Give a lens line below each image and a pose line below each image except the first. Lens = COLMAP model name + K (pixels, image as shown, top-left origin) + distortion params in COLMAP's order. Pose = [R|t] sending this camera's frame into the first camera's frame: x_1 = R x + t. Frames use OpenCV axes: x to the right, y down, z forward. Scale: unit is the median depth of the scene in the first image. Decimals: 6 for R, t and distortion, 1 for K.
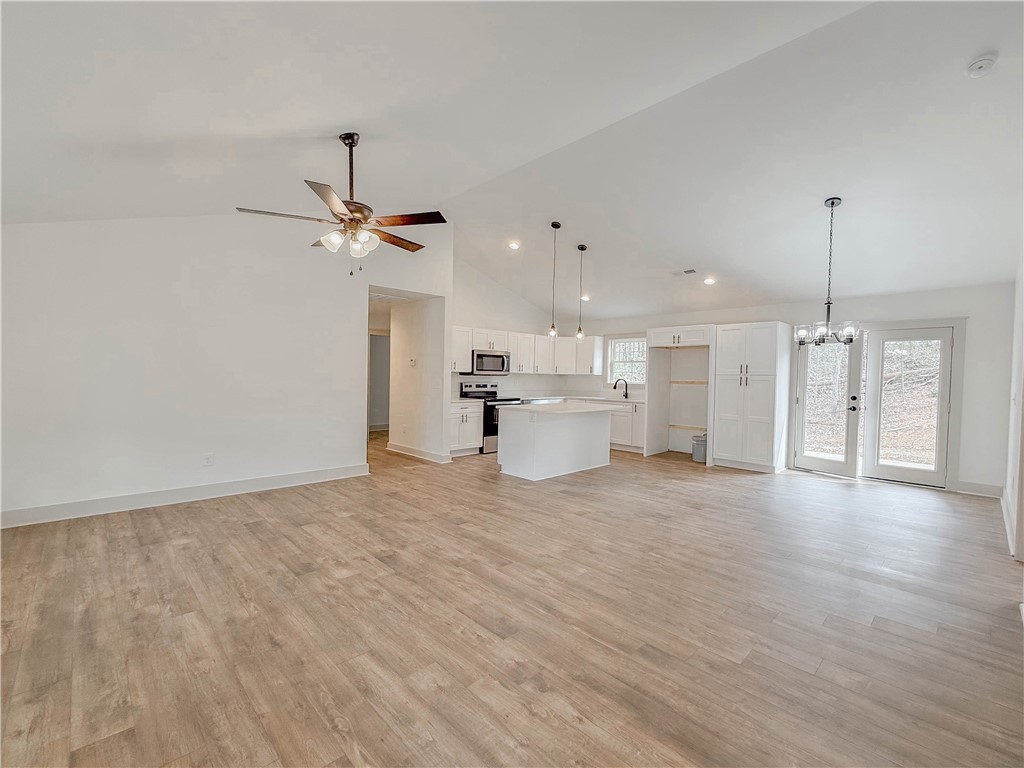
lens RADIAL K [[449.3, 0, 507.9], [0, 449.3, 385.5], [0, 0, 1]] dist [-0.000324, -0.000143]
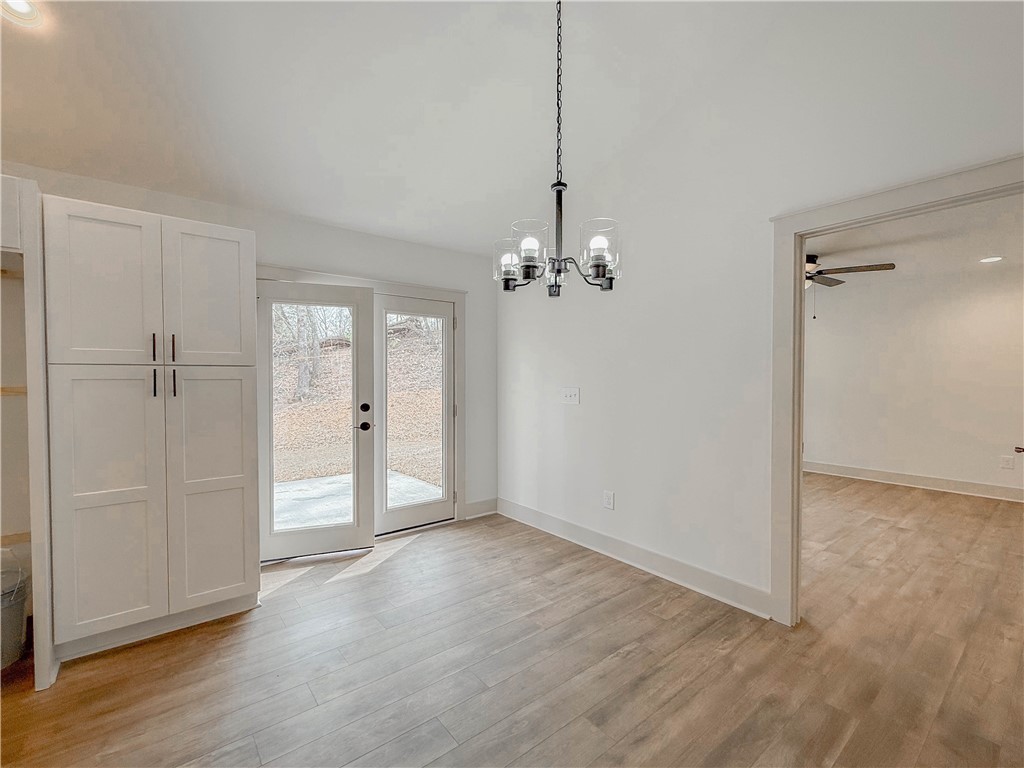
lens RADIAL K [[449.3, 0, 507.9], [0, 449.3, 385.5], [0, 0, 1]] dist [-0.000324, -0.000143]
pose [[0.091905, -0.036377, 0.995103, 0.252954], [0.026955, 0.999057, 0.034032, -0.015426], [-0.995403, 0.023695, 0.092799, 0.858994]]
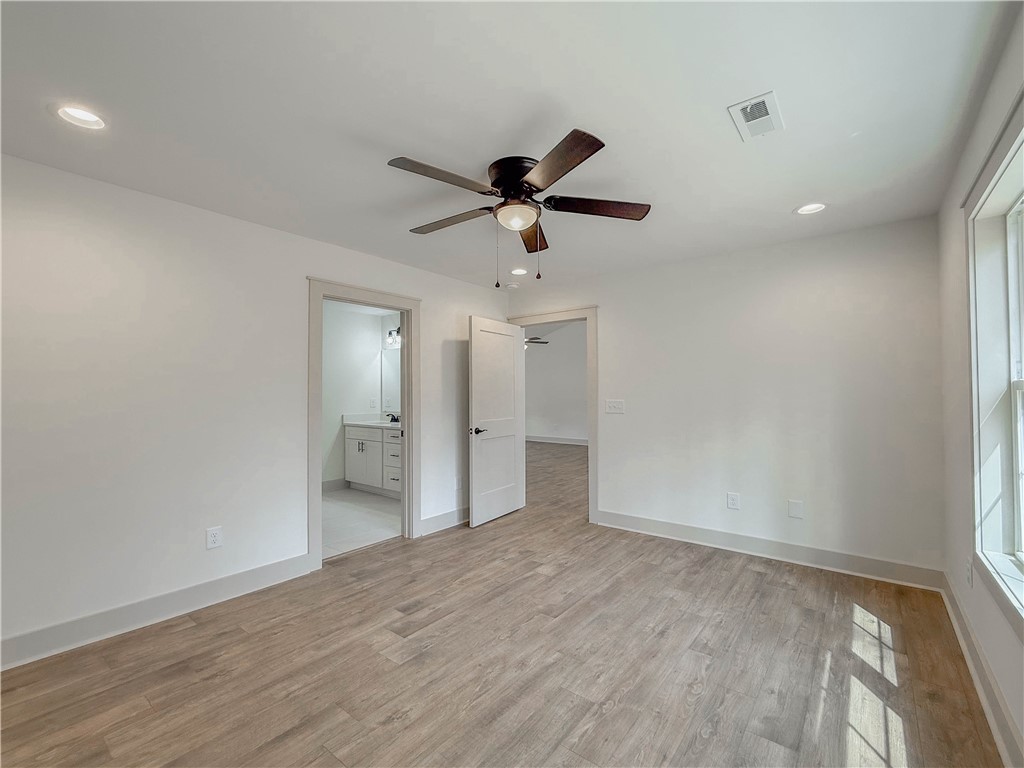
lens RADIAL K [[449.3, 0, 507.9], [0, 449.3, 385.5], [0, 0, 1]] dist [-0.000324, -0.000143]
pose [[0.137380, -0.034743, -0.989909, 1.552302], [-0.015503, 0.999187, -0.037220, 0.023091], [0.990397, 0.020460, 0.136730, 0.336611]]
